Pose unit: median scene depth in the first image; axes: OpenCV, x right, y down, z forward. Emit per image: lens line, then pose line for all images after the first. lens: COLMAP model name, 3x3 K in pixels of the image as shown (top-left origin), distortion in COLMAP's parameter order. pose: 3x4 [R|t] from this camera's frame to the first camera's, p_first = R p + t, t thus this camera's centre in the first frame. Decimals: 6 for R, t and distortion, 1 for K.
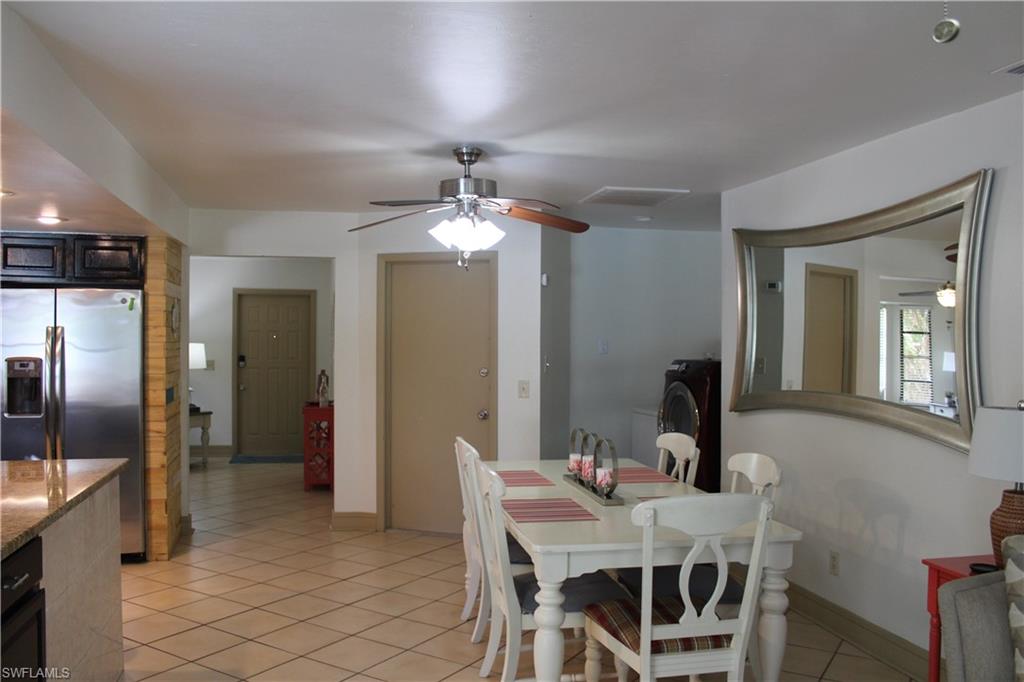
lens RADIAL K [[857.9, 0, 511.6], [0, 857.9, 345.5], [0, 0, 1]] dist [-0.171373, 0.152561]
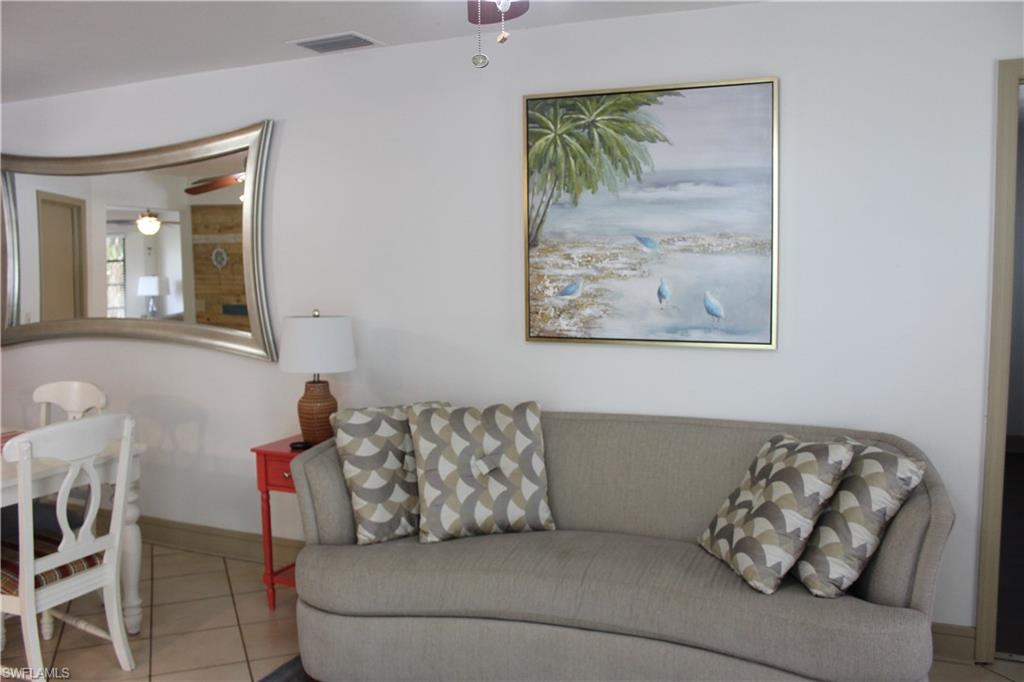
lens RADIAL K [[857.9, 0, 511.6], [0, 857.9, 345.5], [0, 0, 1]] dist [-0.171373, 0.152561]
pose [[0.577728, -0.094245, 0.810770, -0.258485], [0.024660, 0.994874, 0.098074, 0.001215], [-0.815857, -0.036666, 0.577091, -0.005191]]
